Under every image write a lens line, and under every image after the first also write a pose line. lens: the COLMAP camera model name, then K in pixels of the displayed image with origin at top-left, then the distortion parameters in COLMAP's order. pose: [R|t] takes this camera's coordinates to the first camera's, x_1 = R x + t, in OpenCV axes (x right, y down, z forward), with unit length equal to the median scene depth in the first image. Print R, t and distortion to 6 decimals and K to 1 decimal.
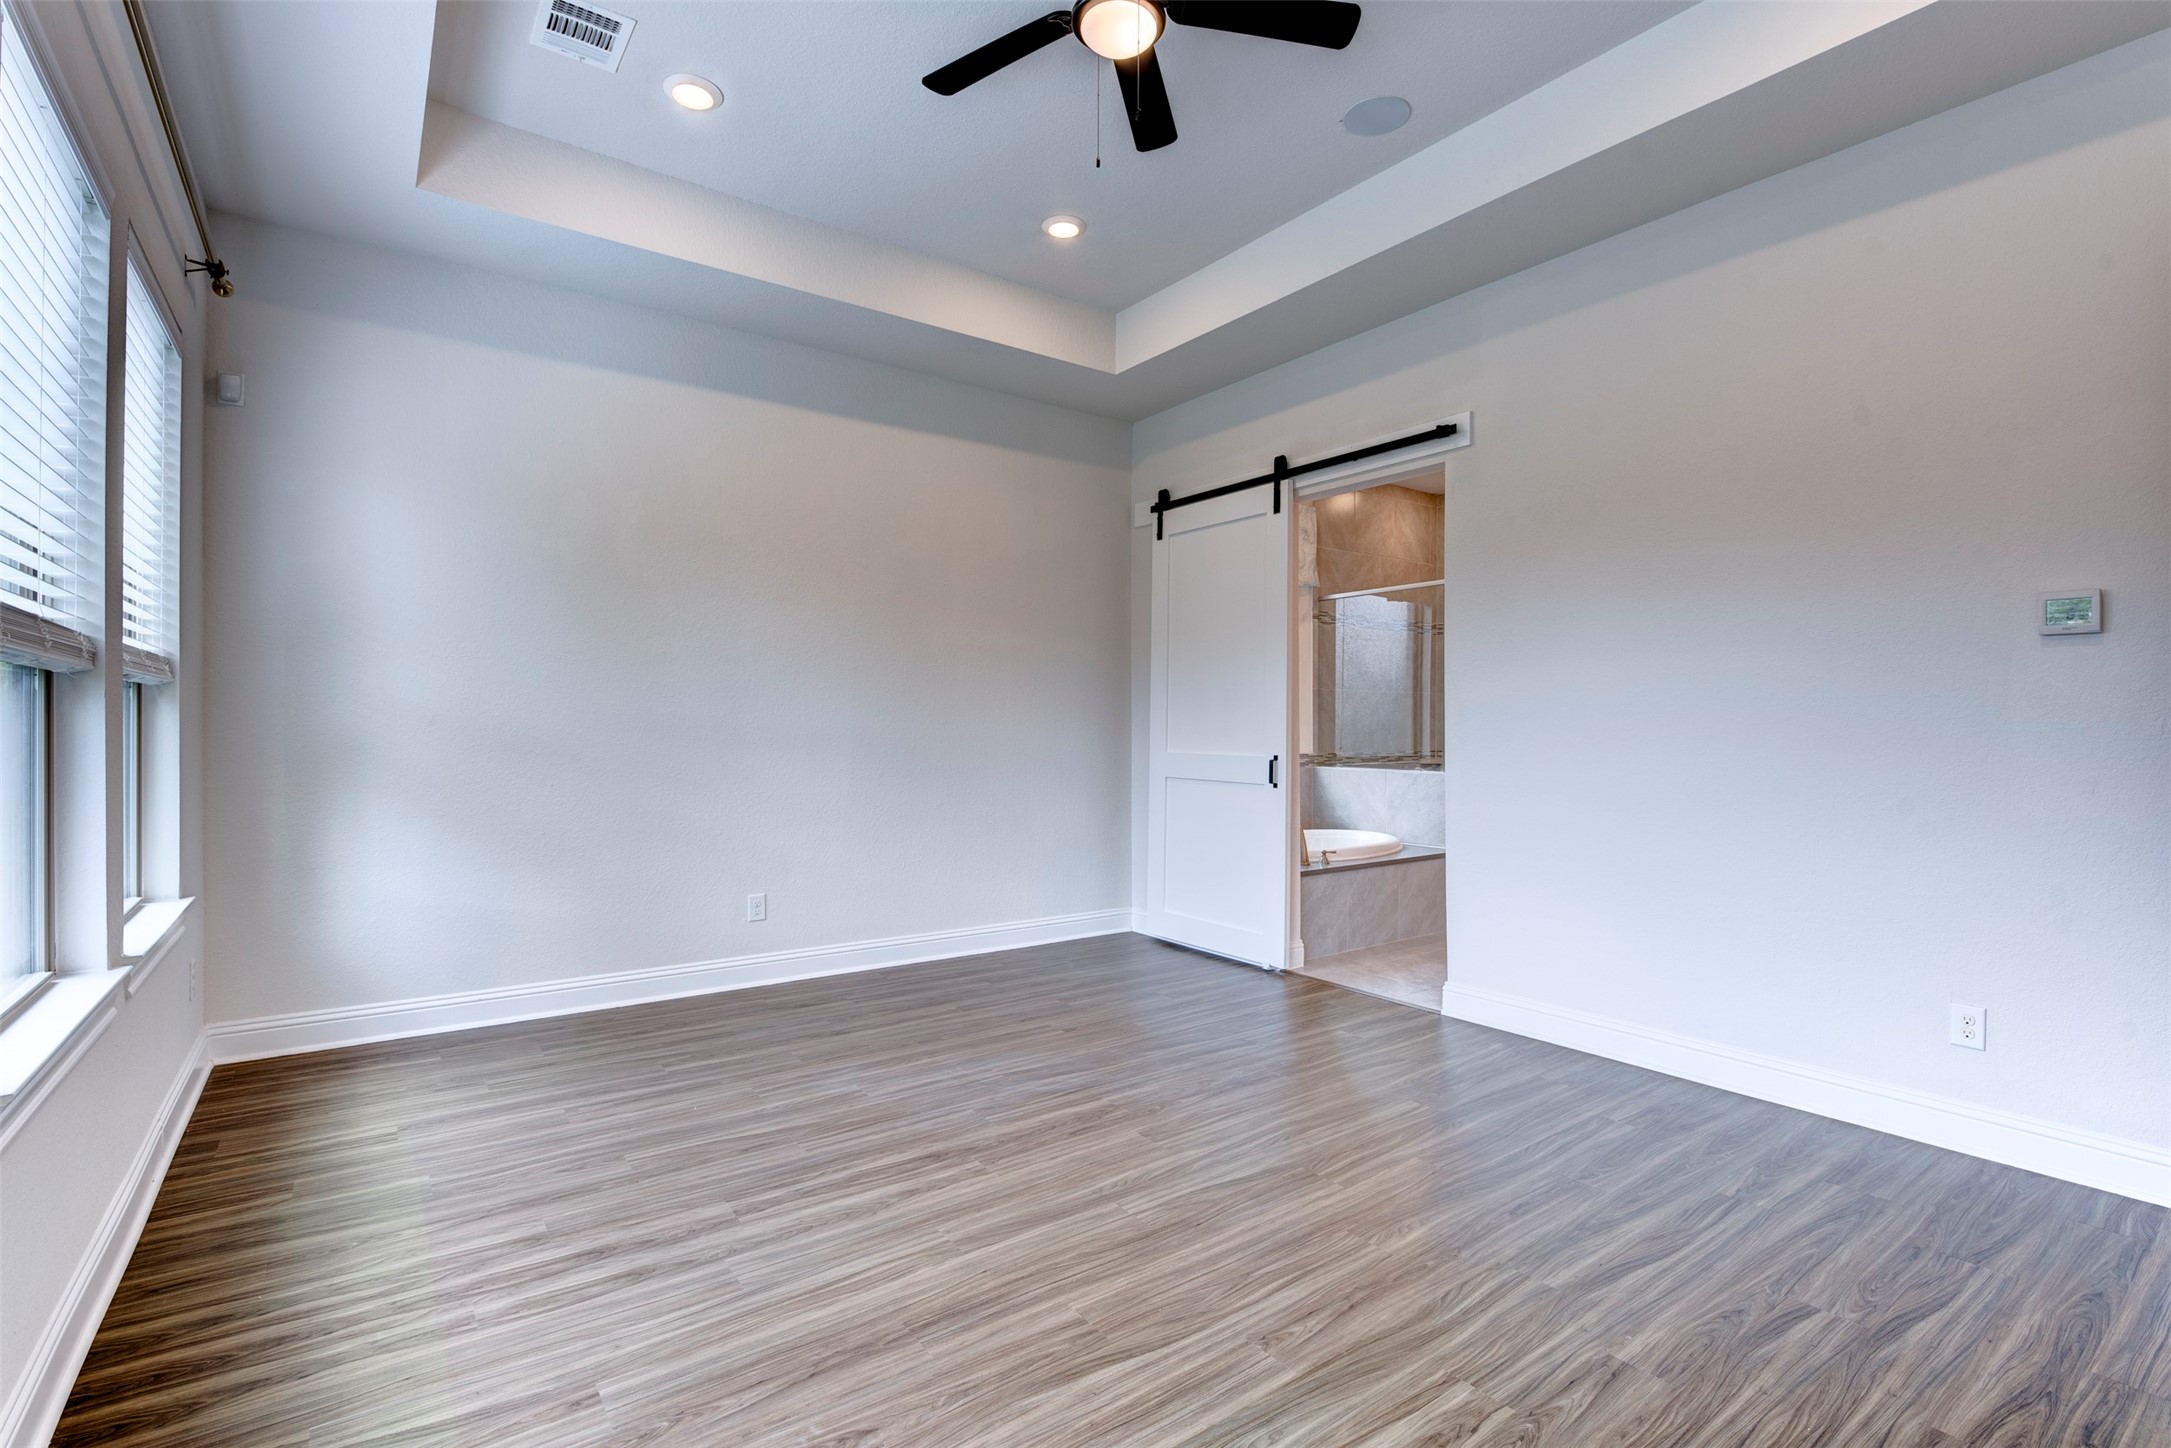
lens RADIAL K [[991.6, 0, 1090.7], [0, 991.6, 728.6], [0, 0, 1]] dist [-0.003606, -0.000059]
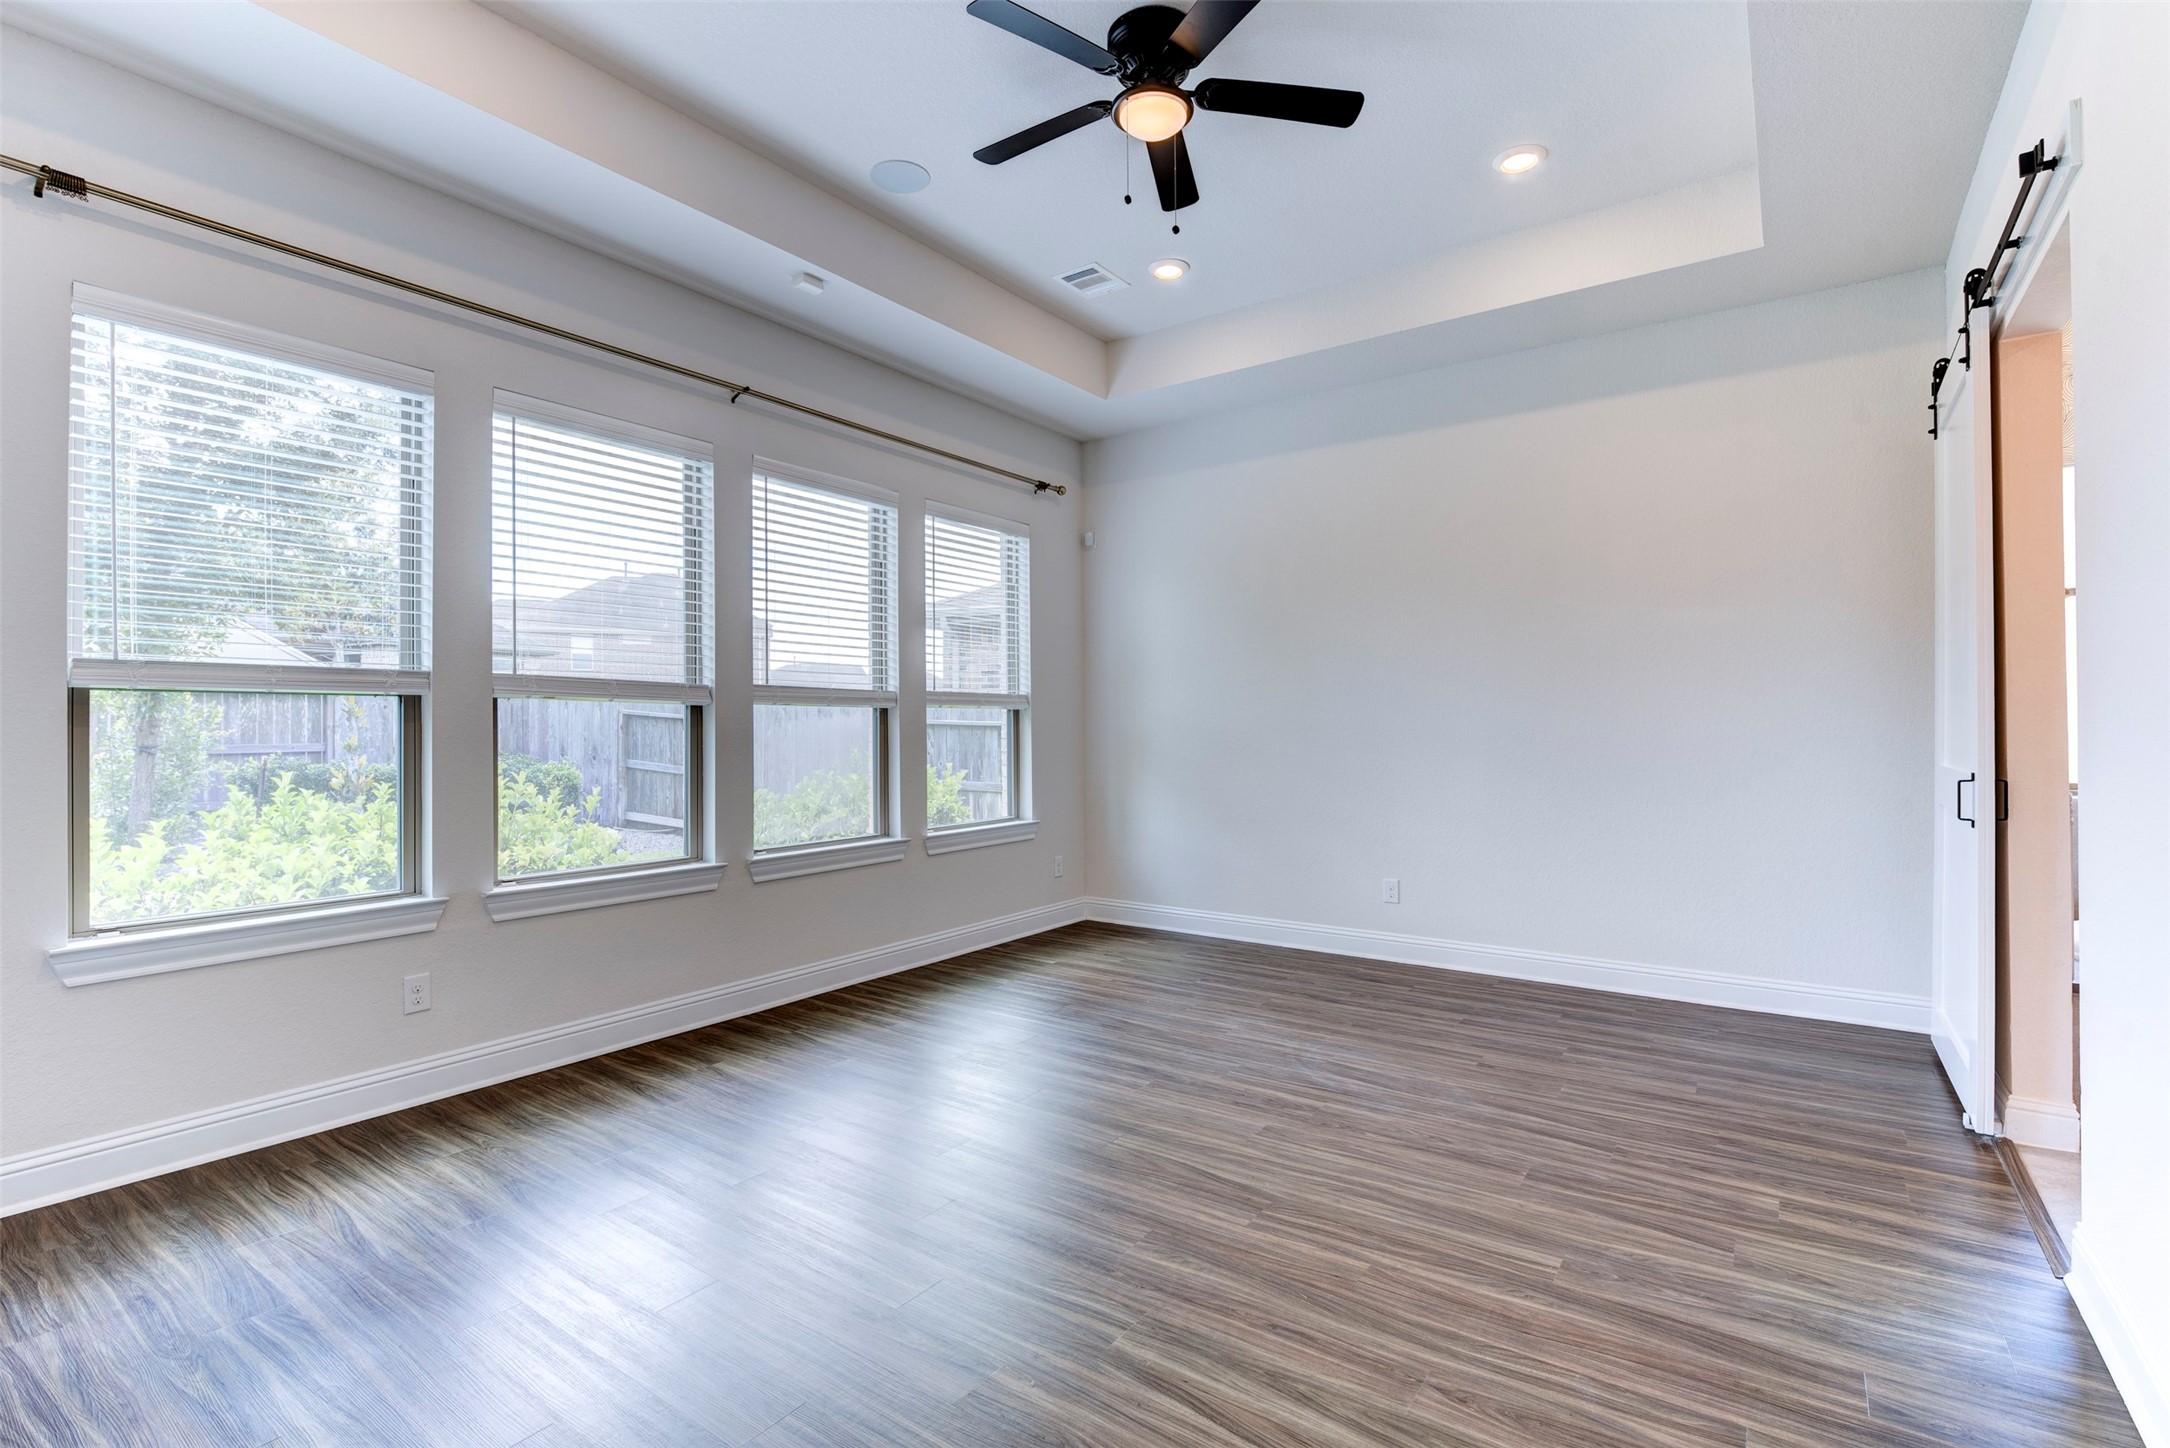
lens RADIAL K [[991.1, 0, 1082.8], [0, 991.1, 724.8], [0, 0, 1]] dist [-0.003606, -0.000059]
pose [[0.315178, -0.008456, -0.948995, 0.824757], [0.000607, 0.999962, -0.008709, 0.004610], [0.949032, 0.002169, 0.315171, 0.429978]]
